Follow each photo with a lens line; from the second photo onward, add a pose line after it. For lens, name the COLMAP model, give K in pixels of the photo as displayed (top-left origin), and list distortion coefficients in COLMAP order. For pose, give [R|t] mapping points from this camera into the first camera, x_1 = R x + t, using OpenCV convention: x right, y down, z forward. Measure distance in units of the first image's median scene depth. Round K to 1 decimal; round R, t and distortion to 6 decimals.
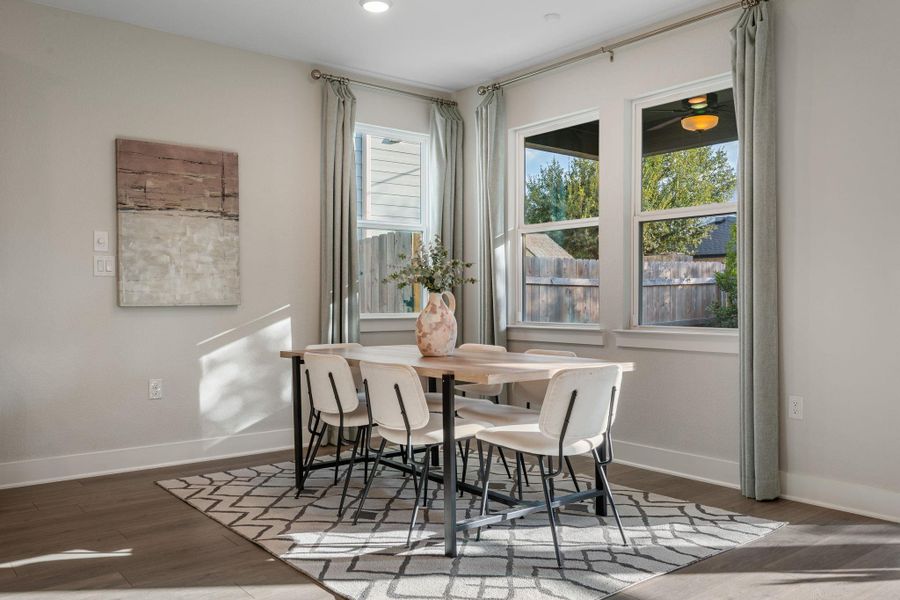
lens RADIAL K [[737.4, 0, 450.0], [0, 737.4, 300.0], [0, 0, 1]] dist [0.011429, 0.003594]
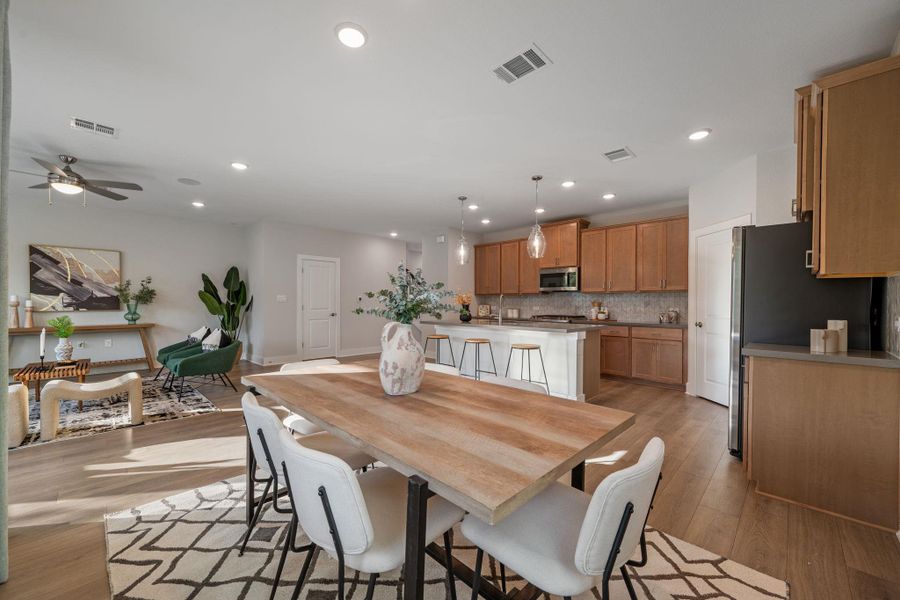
lens RADIAL K [[351.0, 0, 451.8], [0, 351.0, 302.3], [0, 0, 1]] dist [-0.001948, -0.000069]
pose [[-0.992223, -0.001719, -0.124461, -0.020167], [-0.001936, 0.999997, 0.001621, -0.032432], [0.124457, 0.001849, -0.992223, 1.215007]]
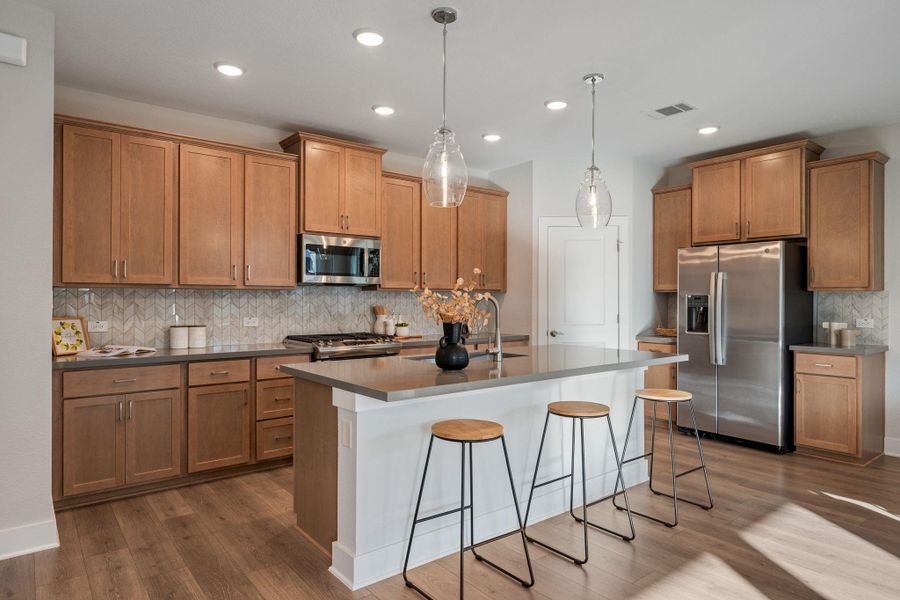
lens RADIAL K [[533.7, 0, 450.0], [0, 533.7, 300.0], [0, 0, 1]] dist [-0.004343, -0.000566]
pose [[-0.000294, 0.003870, -0.999992, 0.404035], [-0.004712, 0.999981, 0.003871, -0.050479], [0.999989, 0.004713, -0.000275, 0.090753]]
